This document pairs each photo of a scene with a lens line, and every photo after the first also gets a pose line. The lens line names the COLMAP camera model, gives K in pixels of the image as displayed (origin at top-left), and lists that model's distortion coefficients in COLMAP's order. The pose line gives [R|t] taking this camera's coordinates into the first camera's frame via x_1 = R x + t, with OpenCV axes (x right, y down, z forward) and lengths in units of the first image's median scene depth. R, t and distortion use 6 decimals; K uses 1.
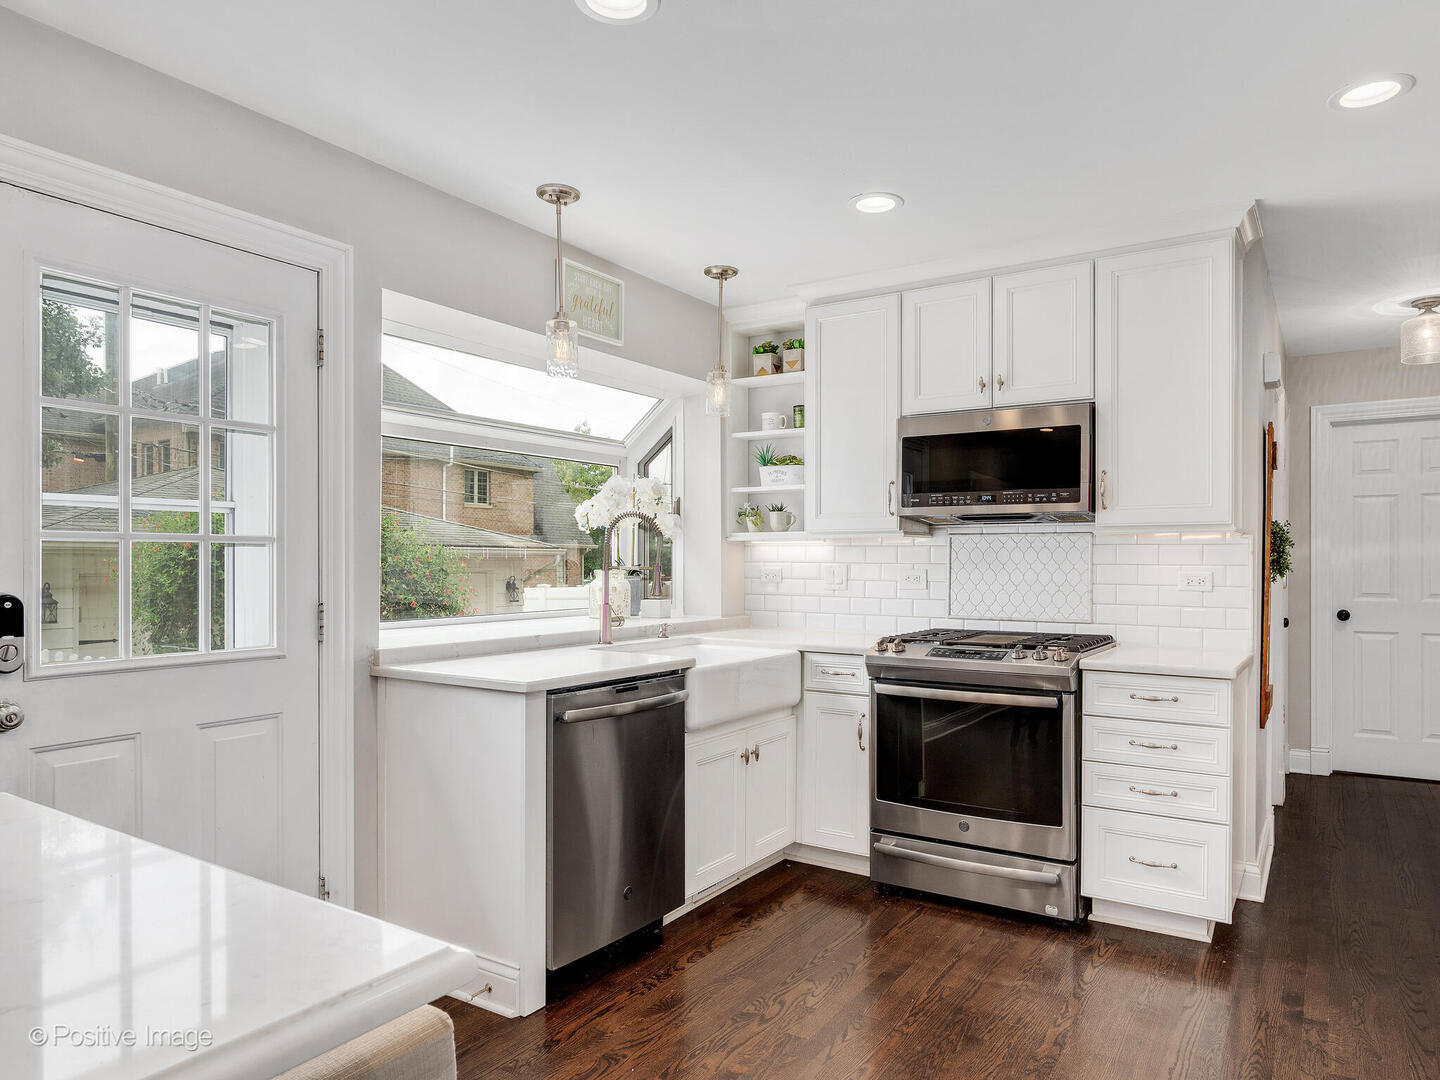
lens RADIAL K [[938.1, 0, 722.6], [0, 938.1, 564.6], [0, 0, 1]] dist [-0.003197, 0.000473]
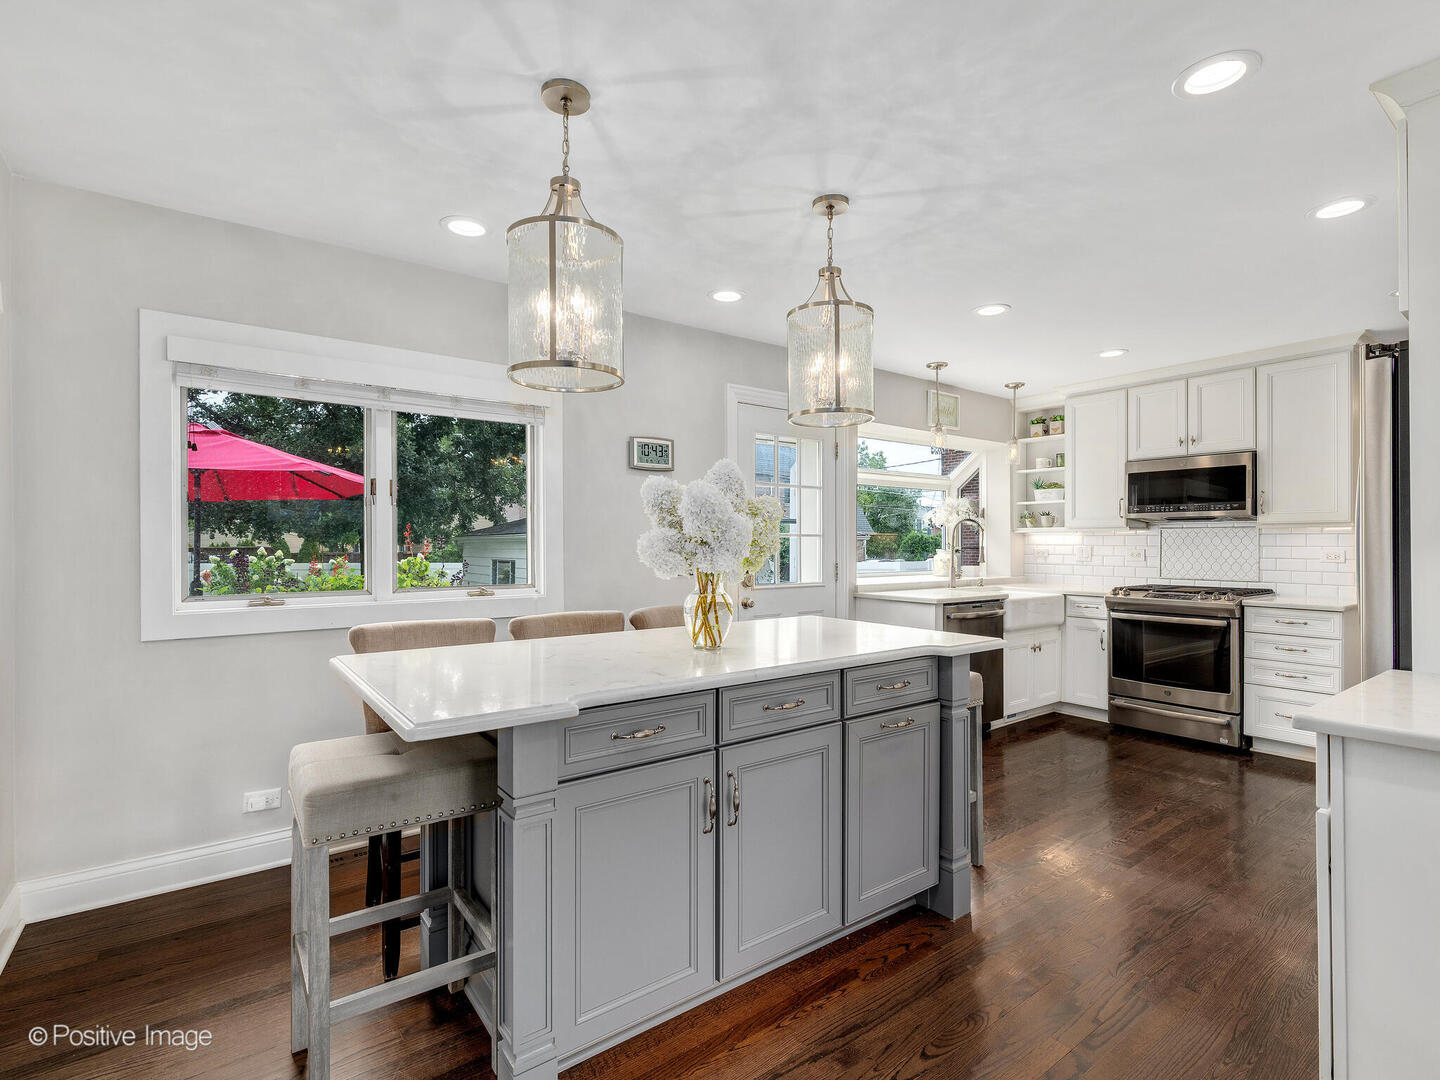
lens RADIAL K [[698.2, 0, 725.1], [0, 698.2, 545.4], [0, 0, 1]] dist [0.001581, -0.000538]
pose [[0.943785, -0.001188, -0.330558, -0.089932], [0.000490, 0.999997, -0.002197, 0.000765], [0.330560, 0.001911, 0.943783, -0.491929]]
